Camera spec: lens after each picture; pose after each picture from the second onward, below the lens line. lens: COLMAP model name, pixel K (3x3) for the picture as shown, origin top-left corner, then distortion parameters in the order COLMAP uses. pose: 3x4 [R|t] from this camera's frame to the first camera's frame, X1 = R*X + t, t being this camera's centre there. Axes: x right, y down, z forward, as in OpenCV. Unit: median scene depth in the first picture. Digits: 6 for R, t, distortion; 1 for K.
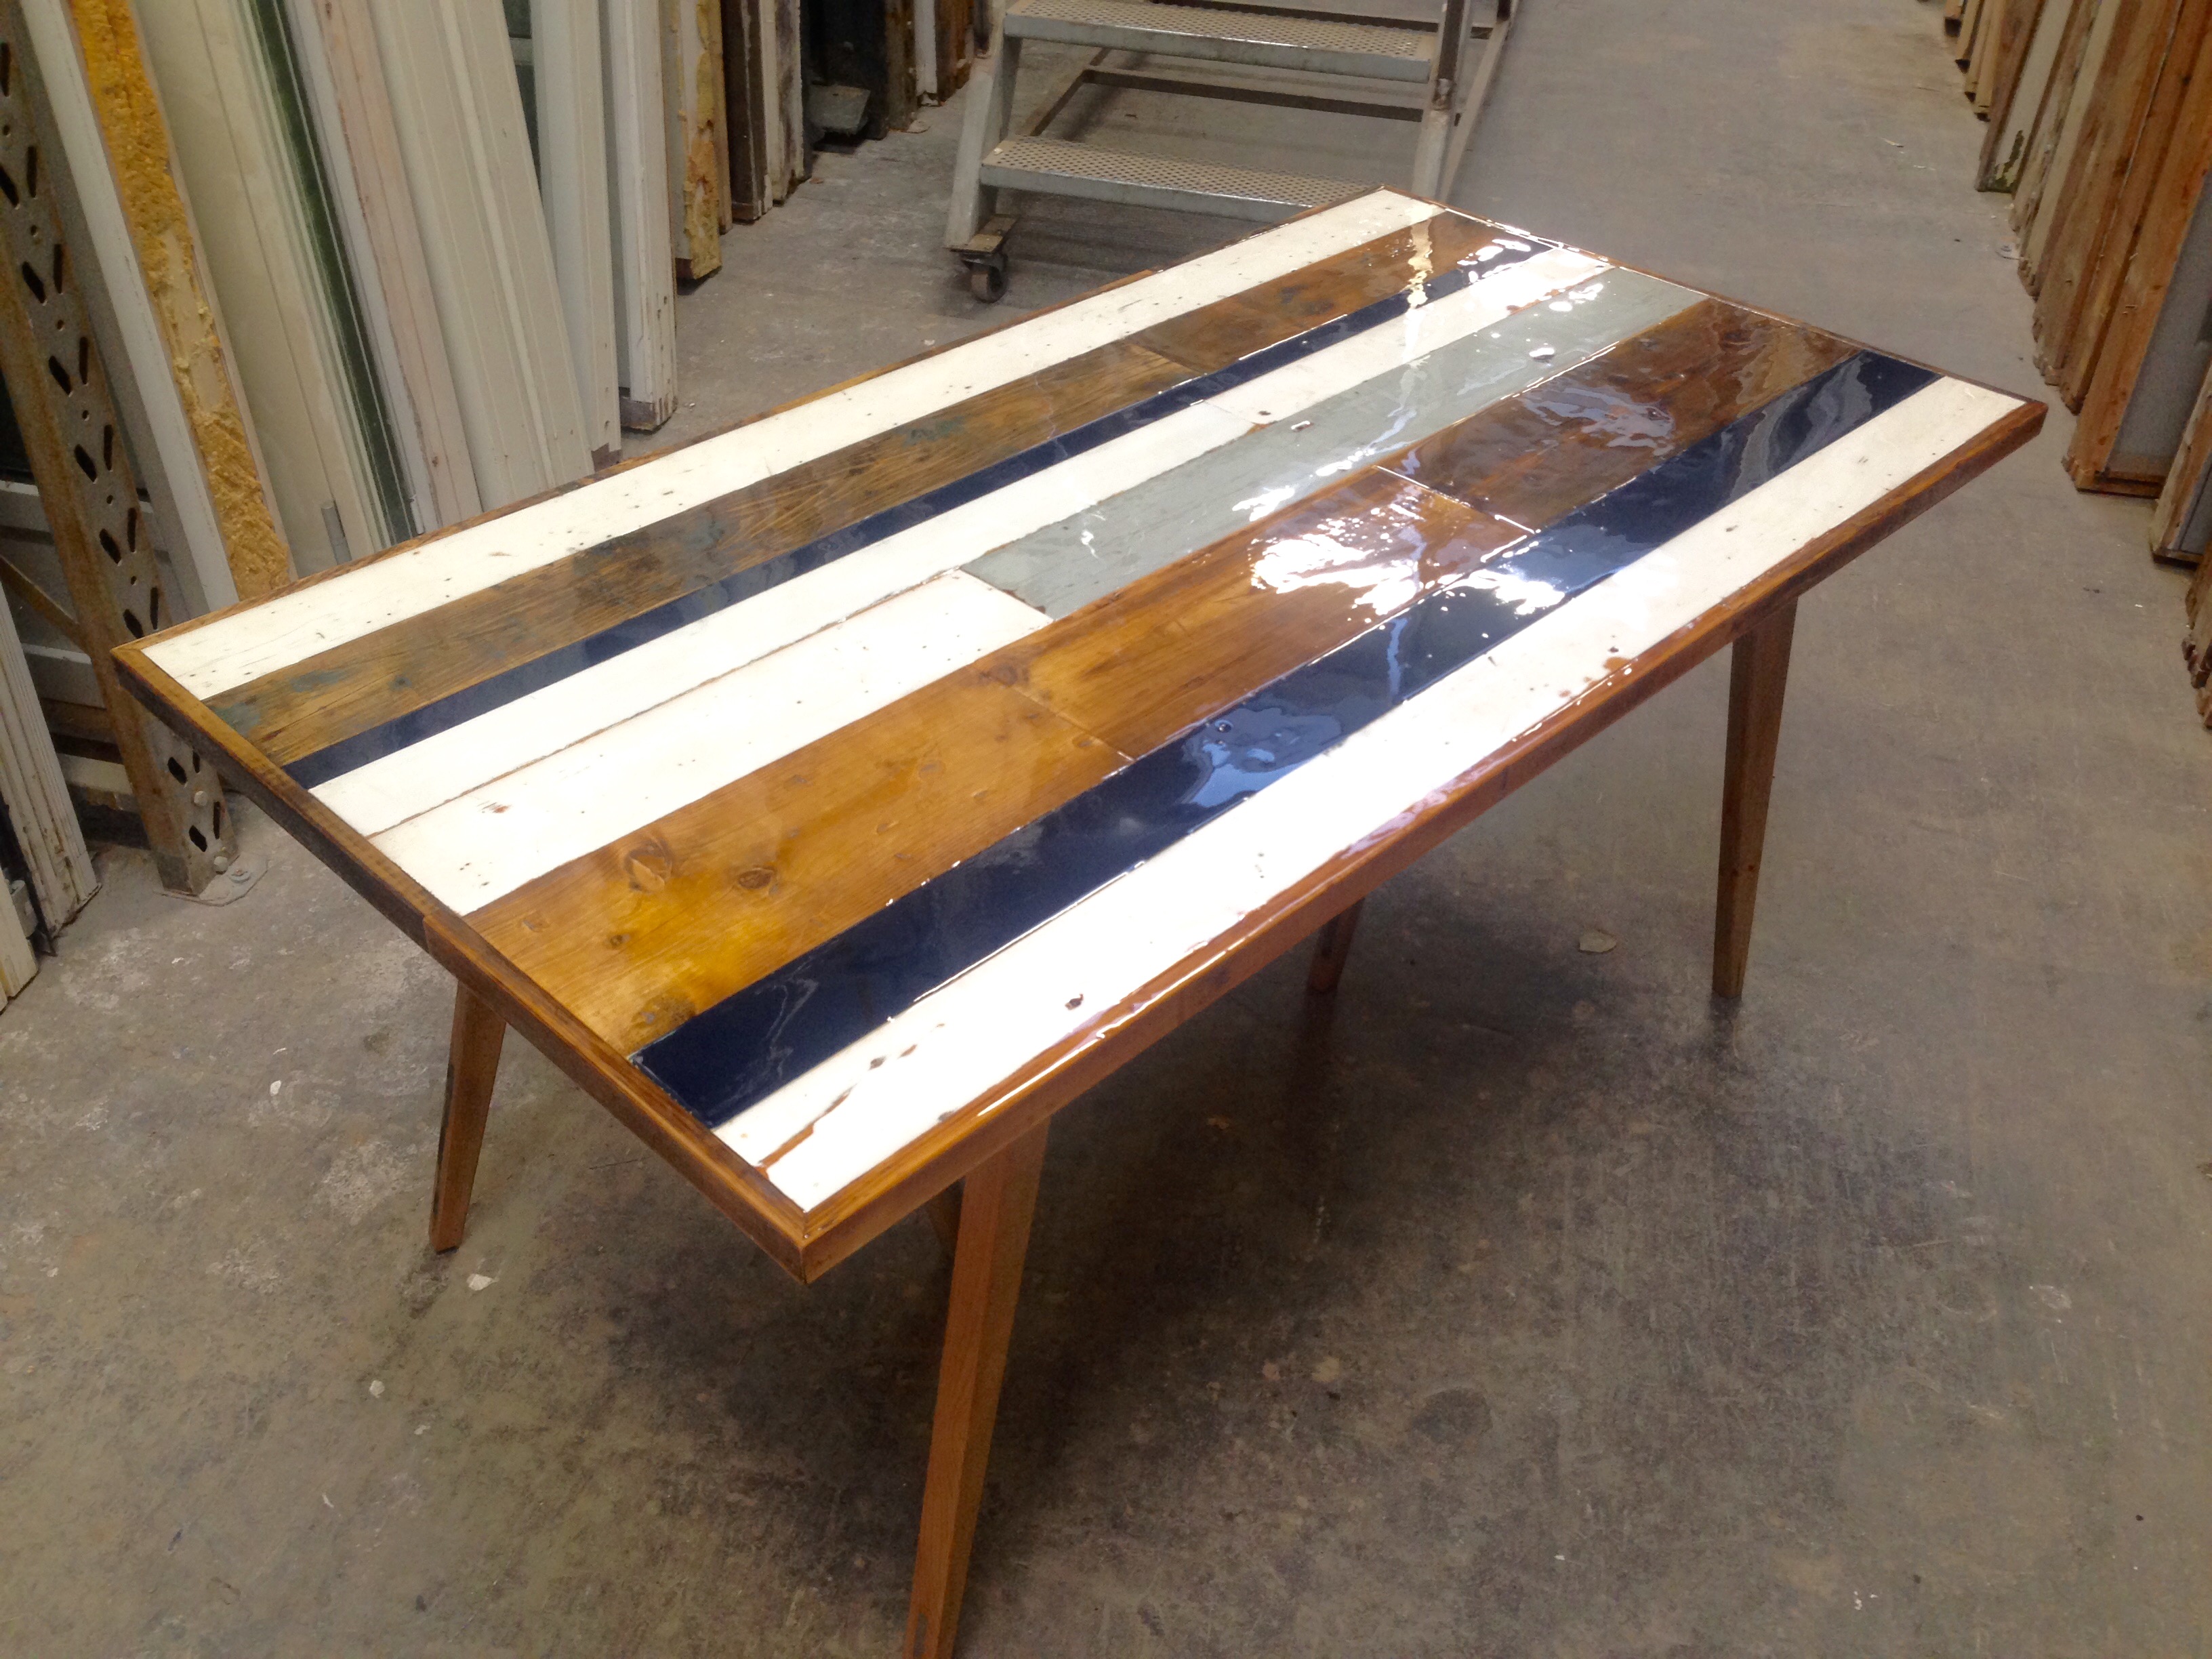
lens RADIAL K [[2075.0, 0, 1102.9], [0, 2075.0, 770.9], [0, 0, 1]] dist [0.125785, -0.241602]
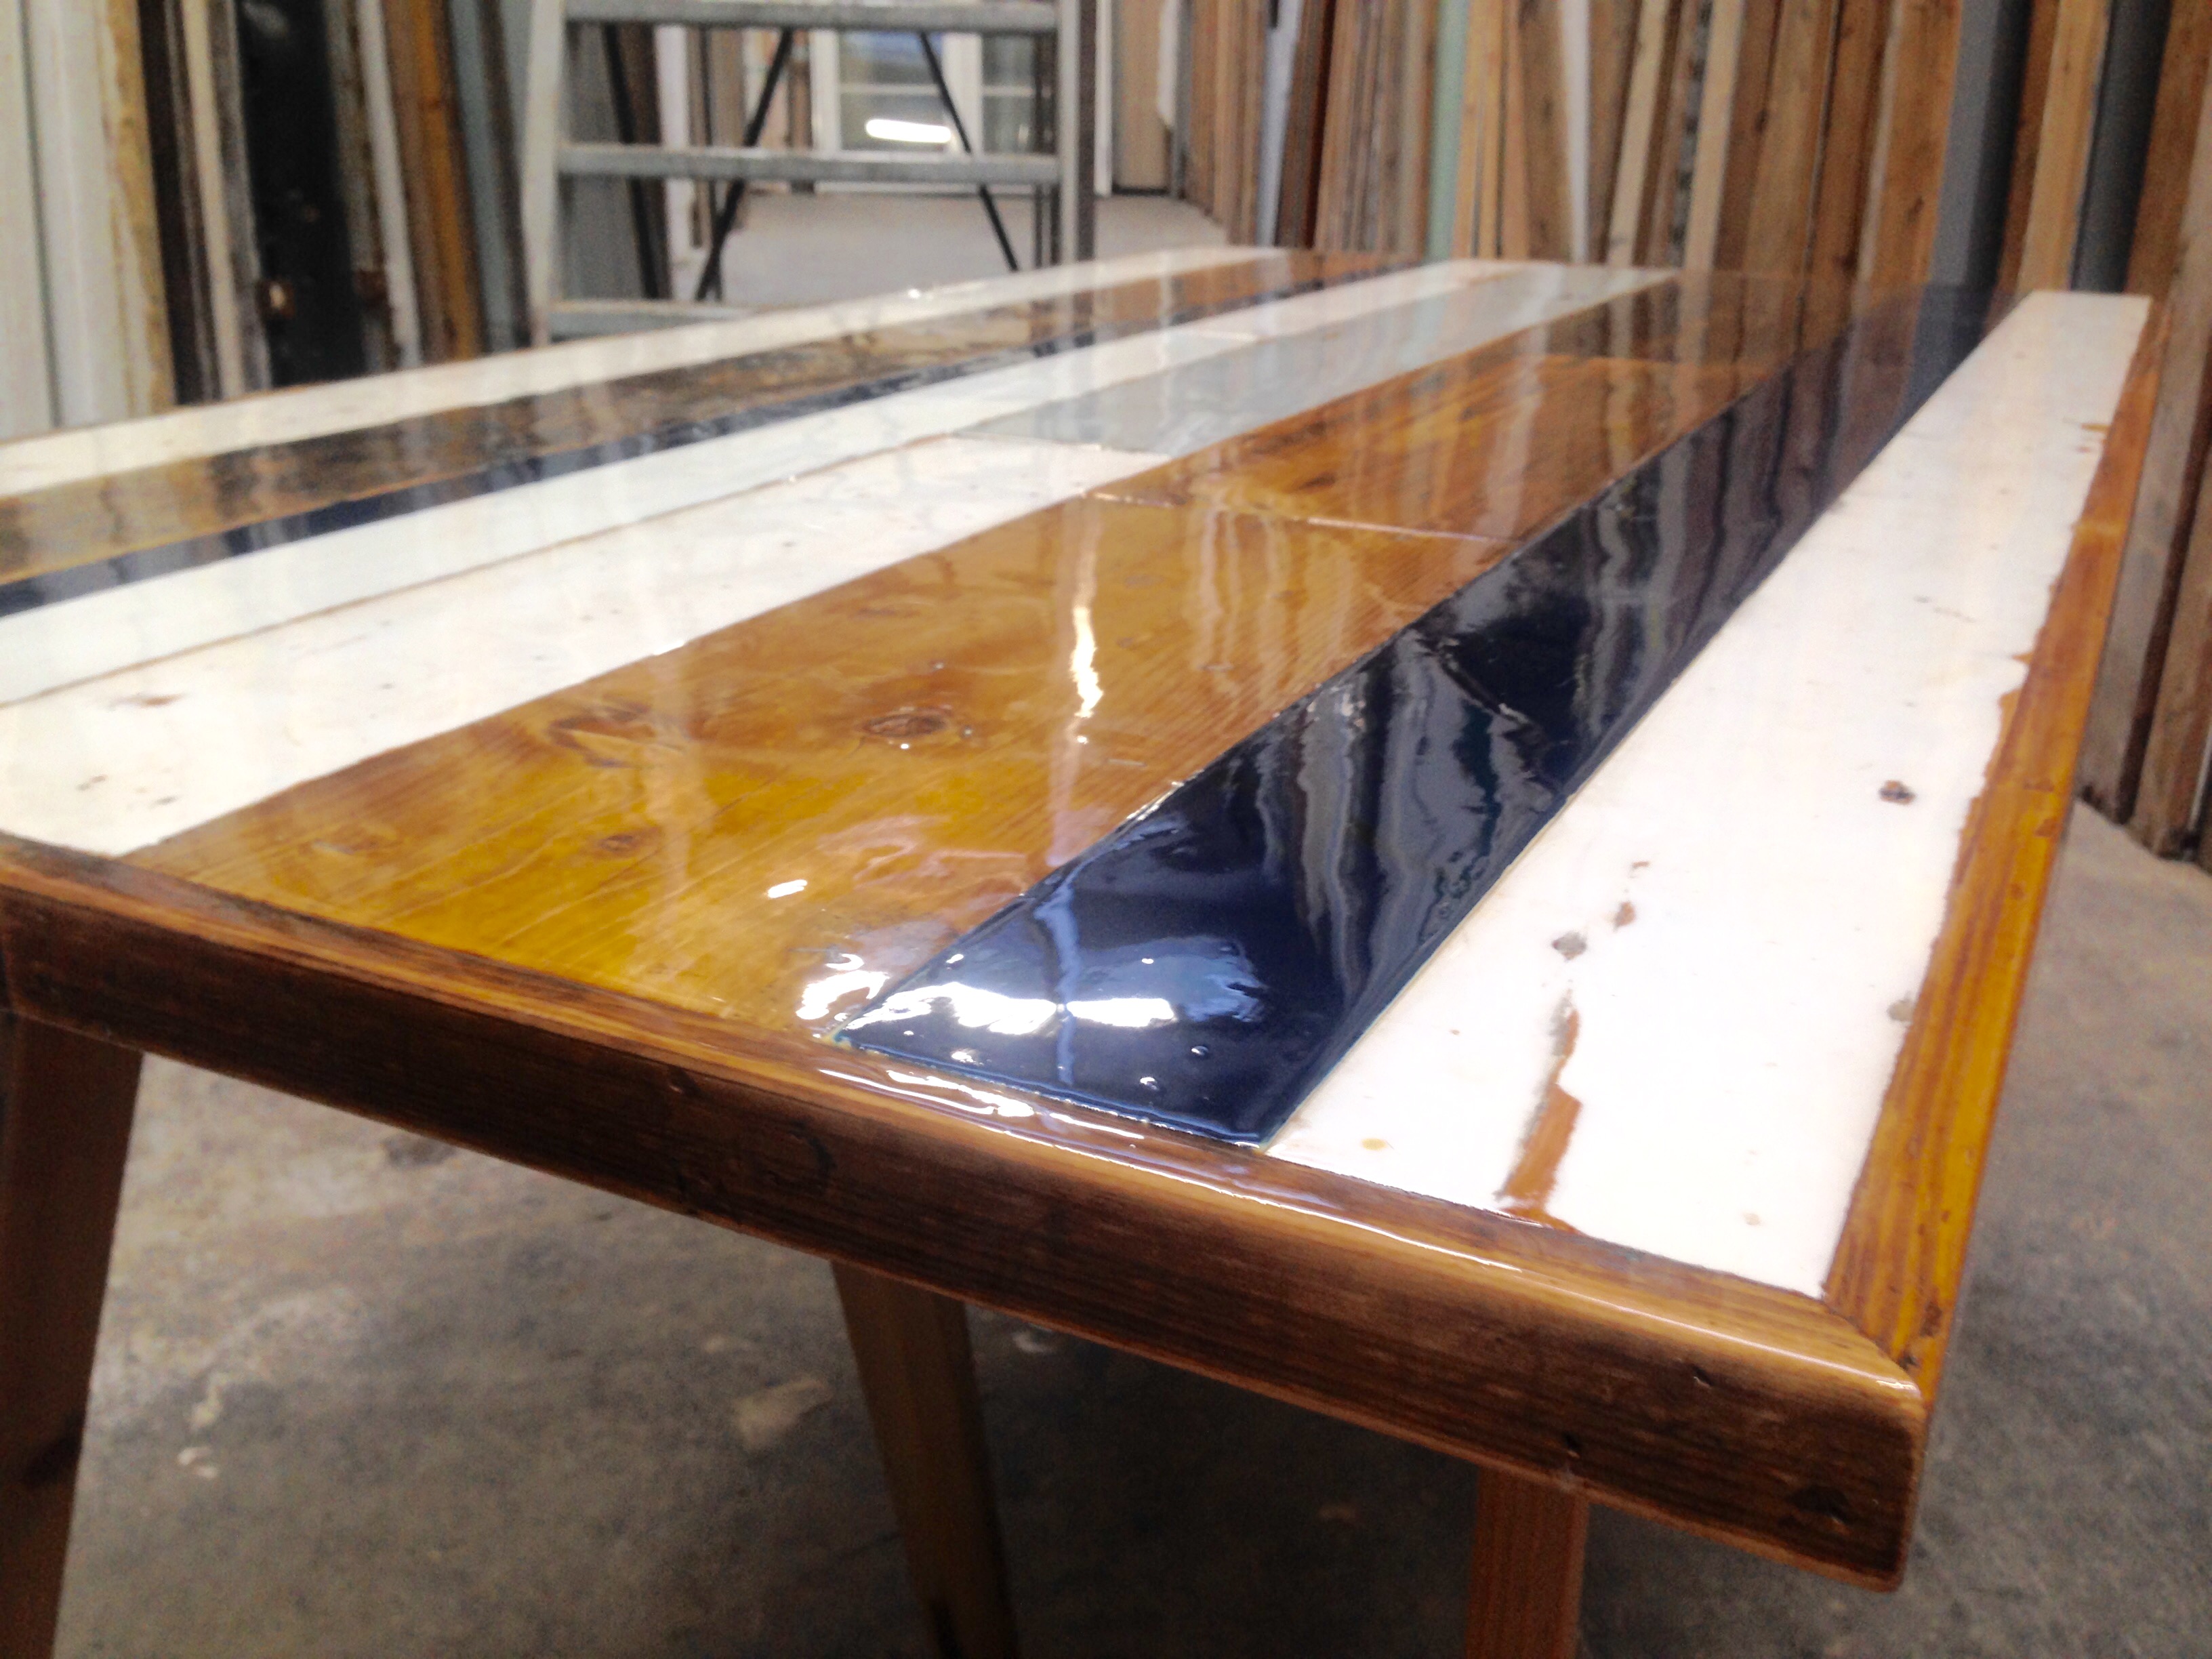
lens RADIAL K [[2075.0, 0, 1102.9], [0, 2075.0, 770.9], [0, 0, 1]] dist [0.125785, -0.241602]
pose [[0.953796, -0.117224, 0.276643, -0.178363], [0.188648, 0.950282, -0.247741, 0.121131], [-0.233848, 0.288482, 0.928490, 0.466782]]
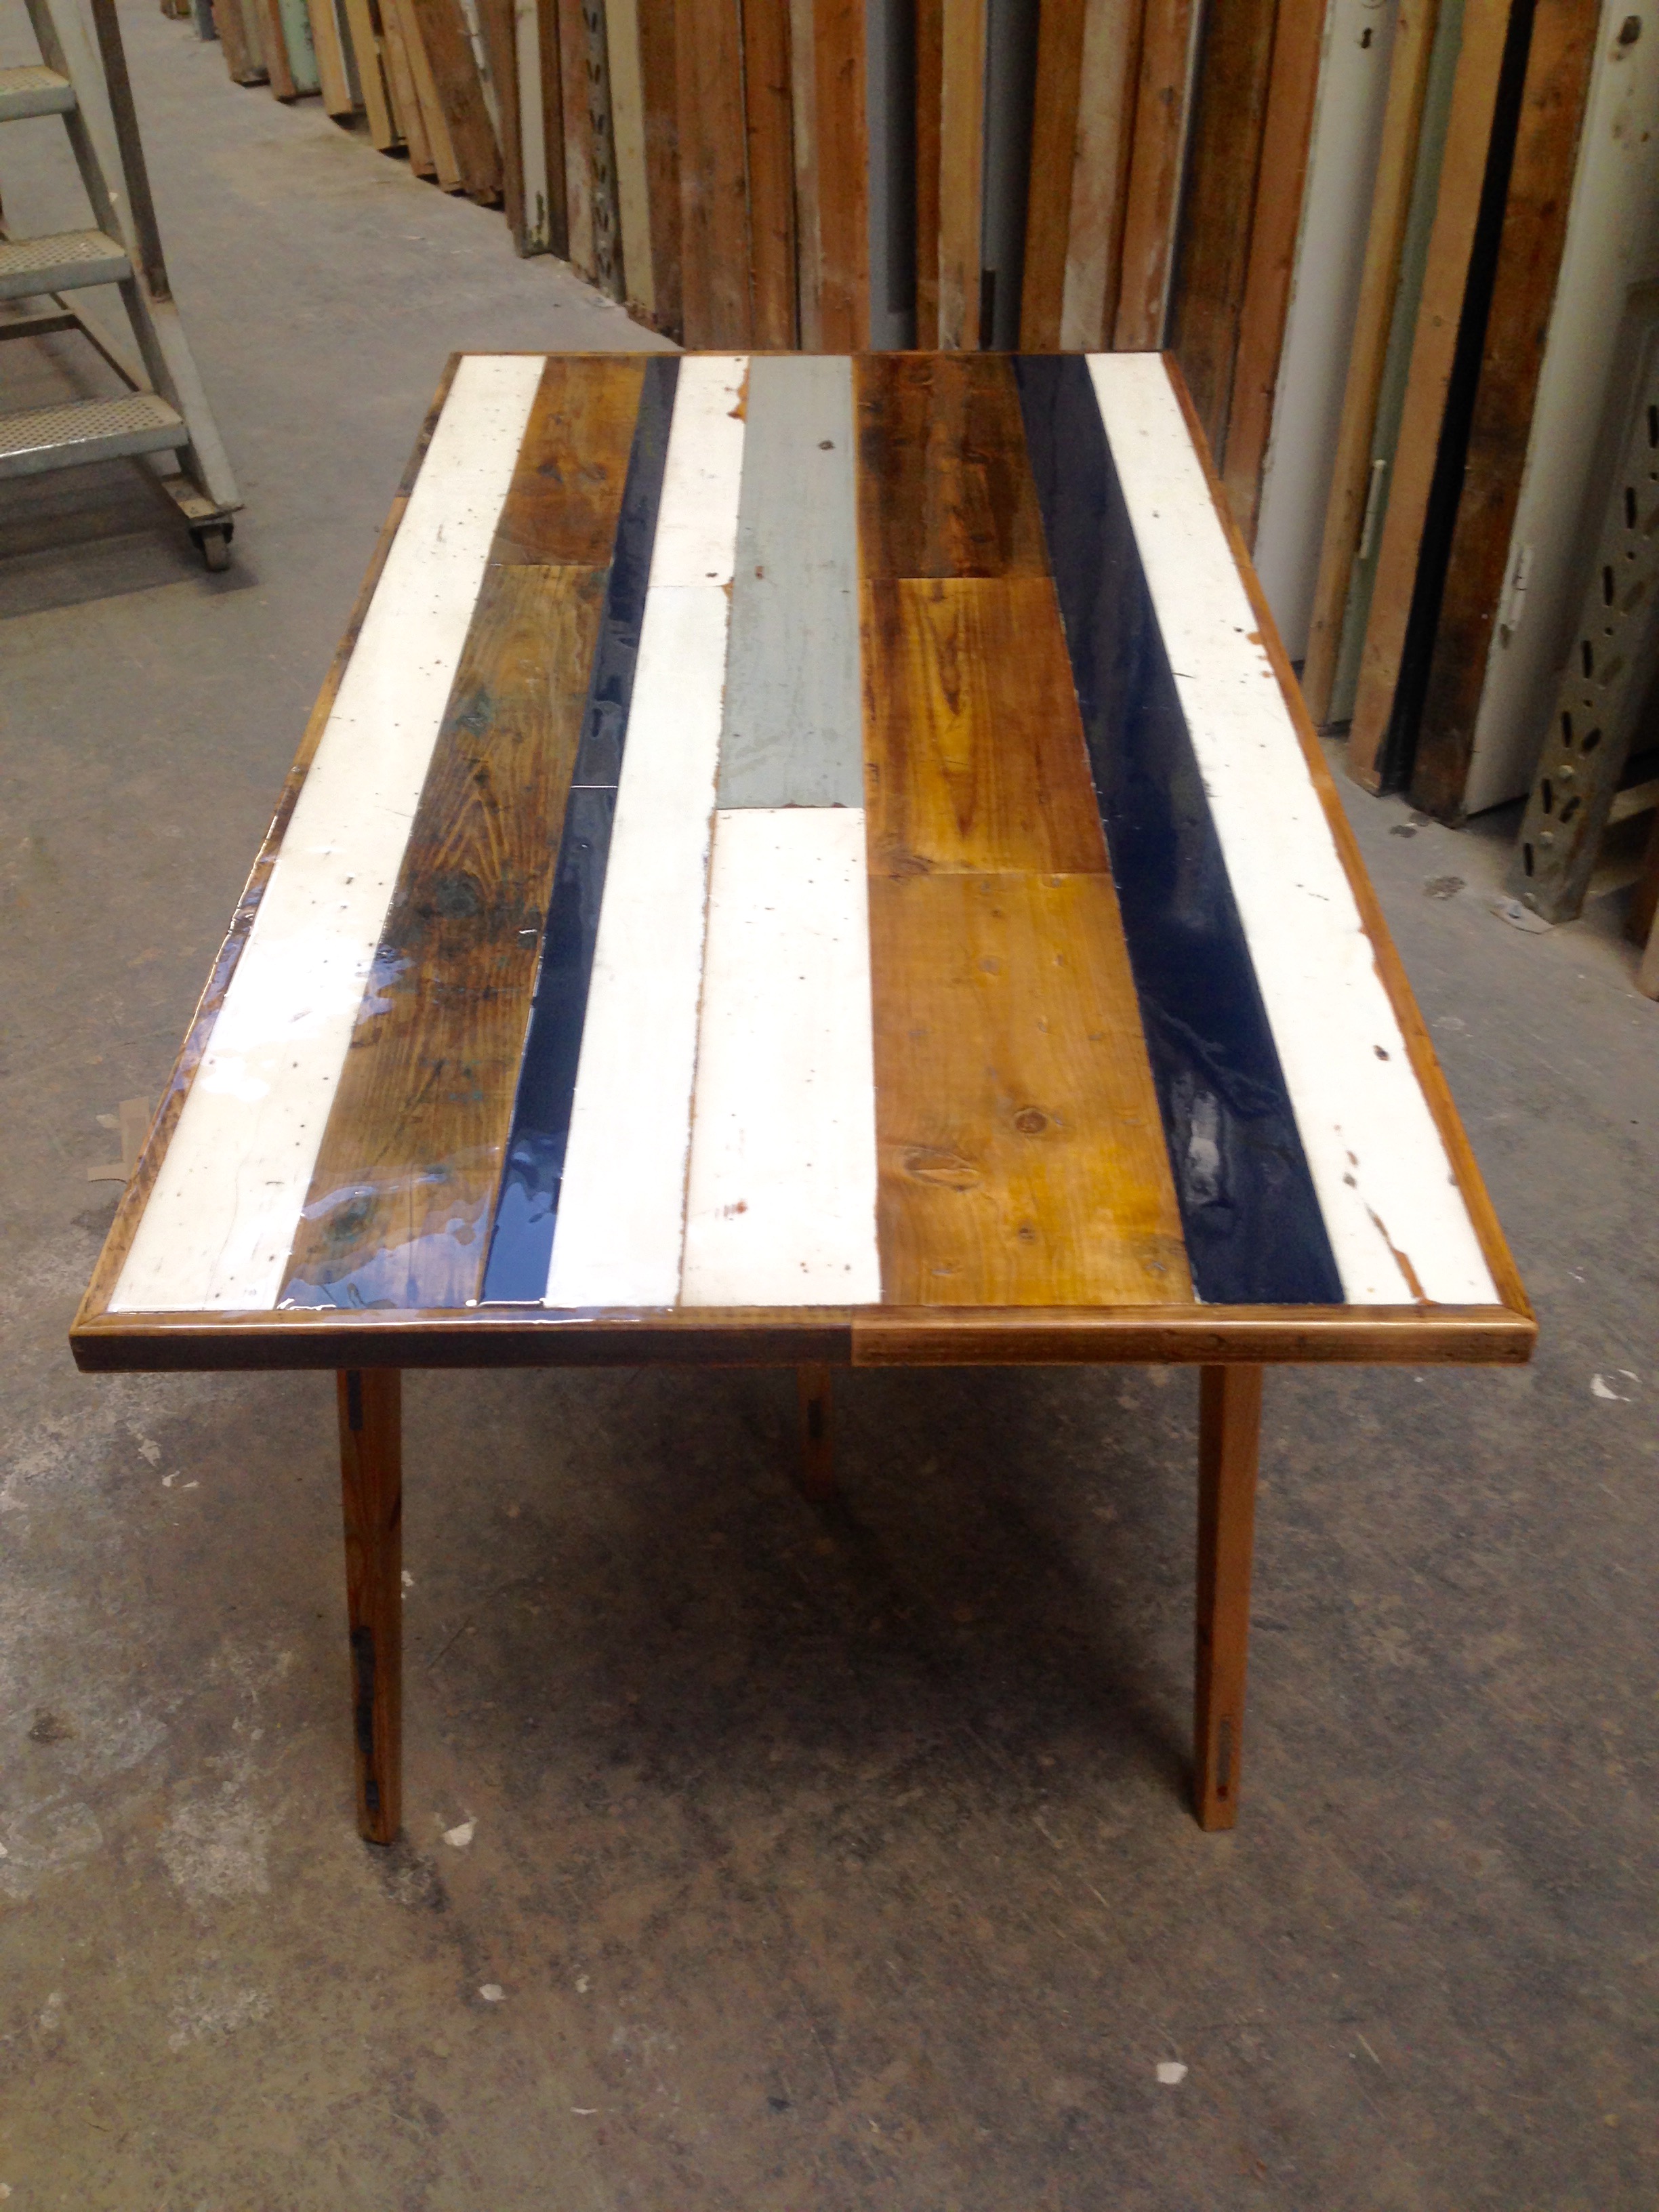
lens RADIAL K [[2075.0, 0, 838.5], [0, 2075.0, 1057.1], [0, 0, 1]] dist [0.125785, -0.241602]
pose [[0.710454, -0.461475, 0.531316, -0.531702], [0.428373, 0.882582, 0.193764, -0.144673], [-0.558347, 0.089941, 0.824718, 0.195912]]
